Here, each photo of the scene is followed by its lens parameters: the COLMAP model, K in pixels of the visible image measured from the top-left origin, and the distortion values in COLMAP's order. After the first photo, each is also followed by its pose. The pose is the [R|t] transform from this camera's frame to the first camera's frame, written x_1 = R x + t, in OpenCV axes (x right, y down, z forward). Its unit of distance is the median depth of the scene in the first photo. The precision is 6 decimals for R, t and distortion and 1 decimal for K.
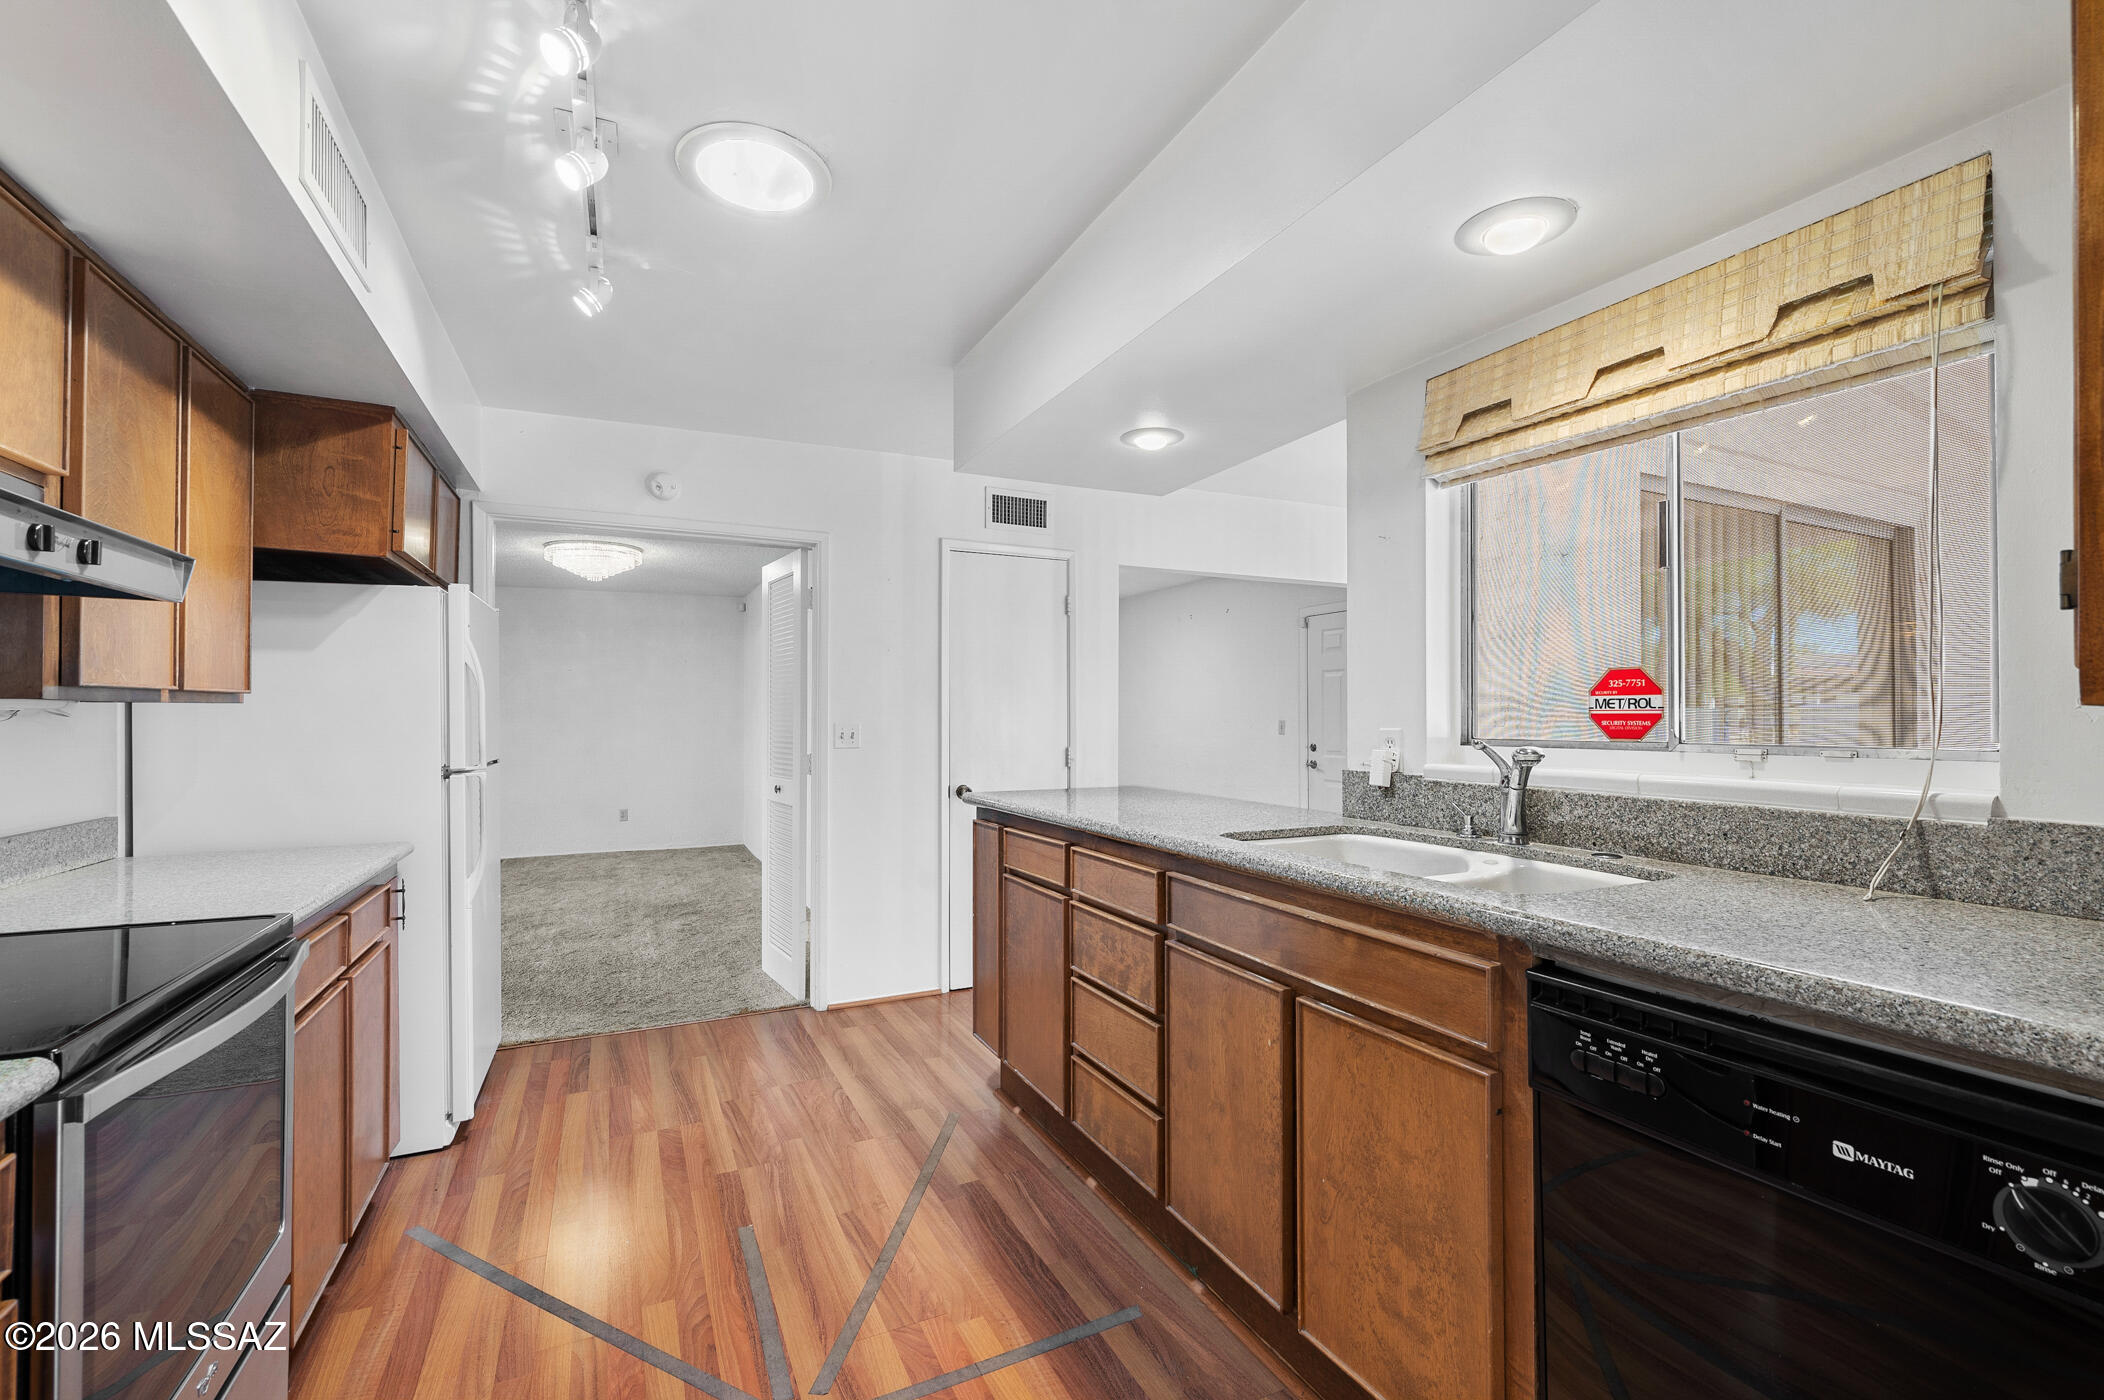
lens RADIAL K [[914.5, 0, 1051.4], [0, 914.5, 705.1], [0, 0, 1]] dist [0.000553, -0.000391]
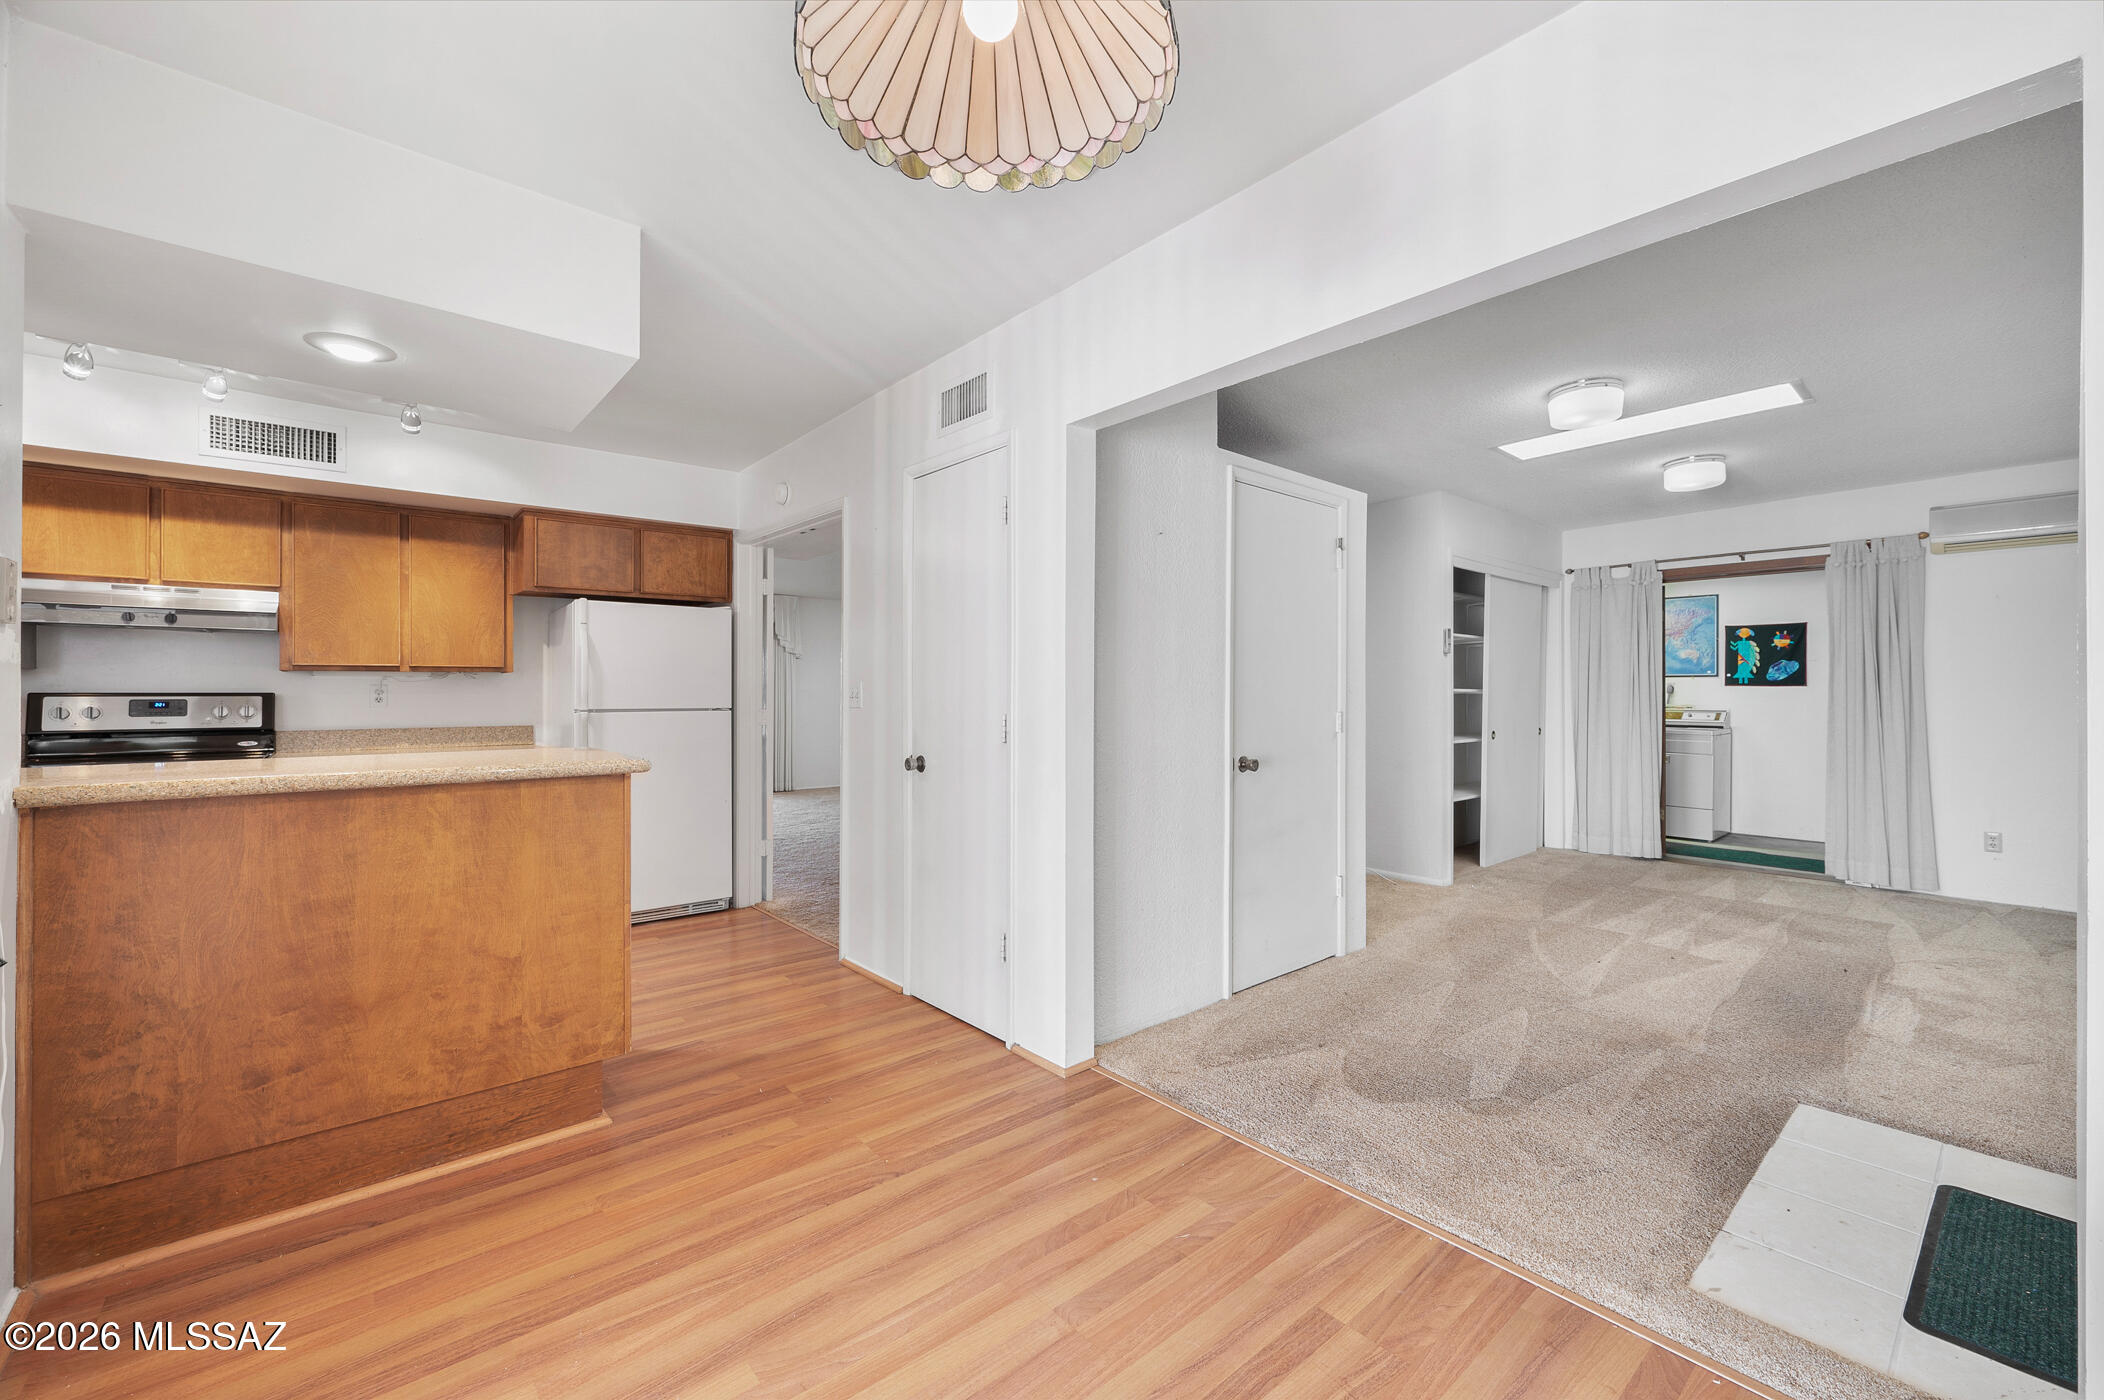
lens RADIAL K [[864.0, 0, 1052.0], [0, 864.0, 700.0], [0, 0, 1]] dist [-0.000370, -0.000039]
pose [[0.256458, 0.007789, -0.966524, 1.328082], [0.011142, 0.999877, 0.011014, 0.054199], [0.966491, -0.013593, 0.256339, 1.746398]]
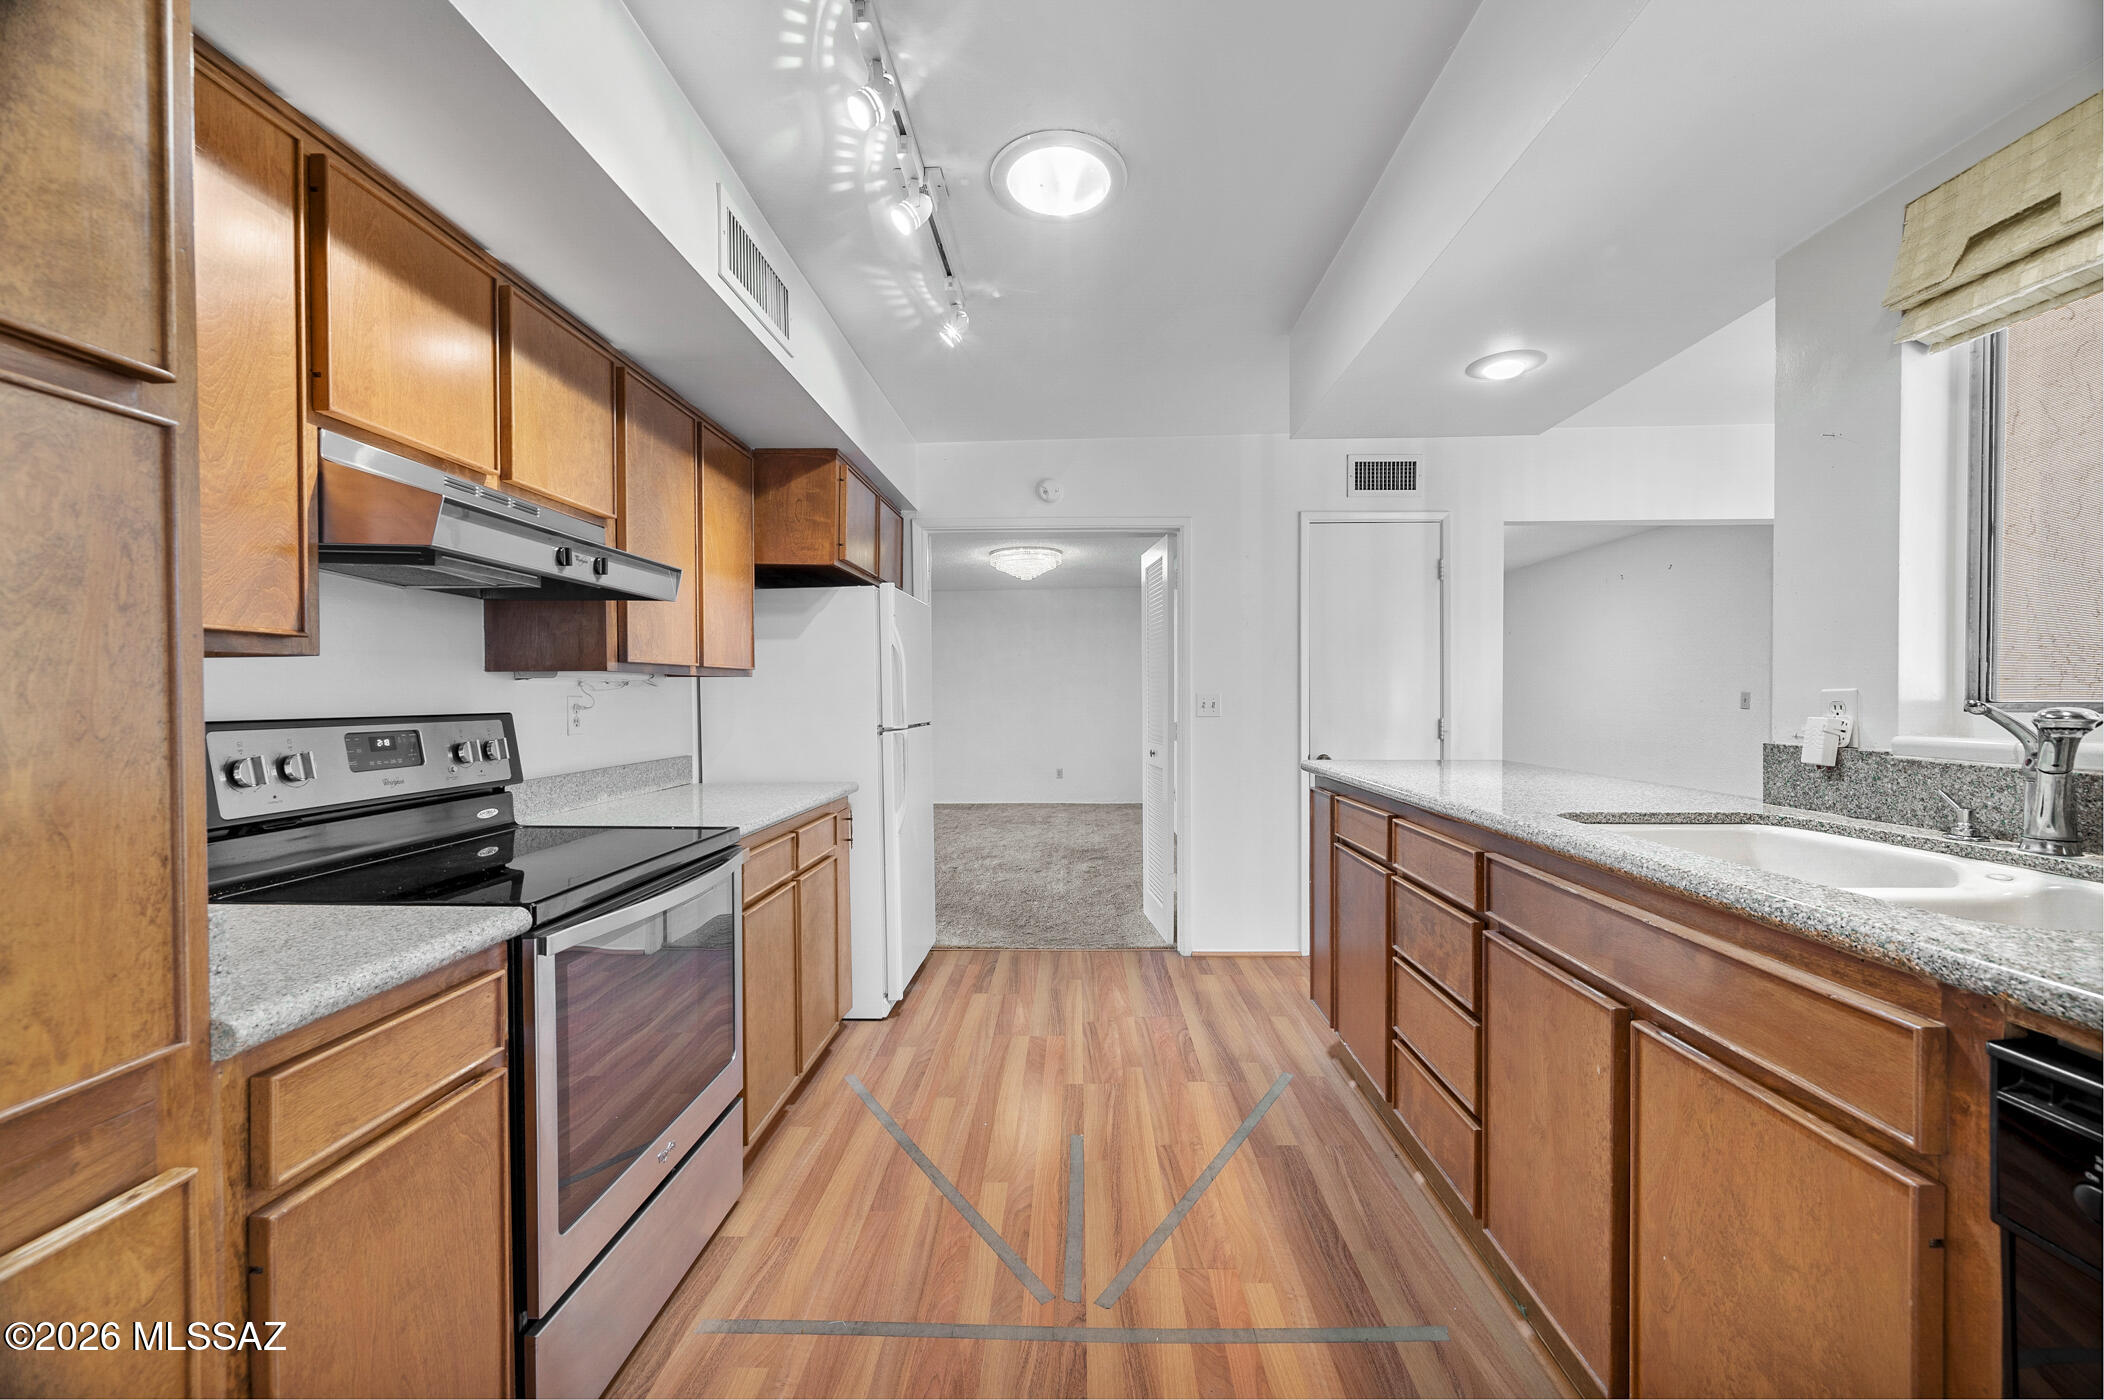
lens RADIAL K [[824.6, 0, 1056.4], [0, 824.6, 705.6], [0, 0, 1]] dist [-0.000750, -0.000135]
pose [[0.887894, 0.002460, -0.460042, 0.113113], [0.009147, 0.999694, 0.022999, 0.018021], [0.459958, -0.024629, 0.887599, 0.103570]]
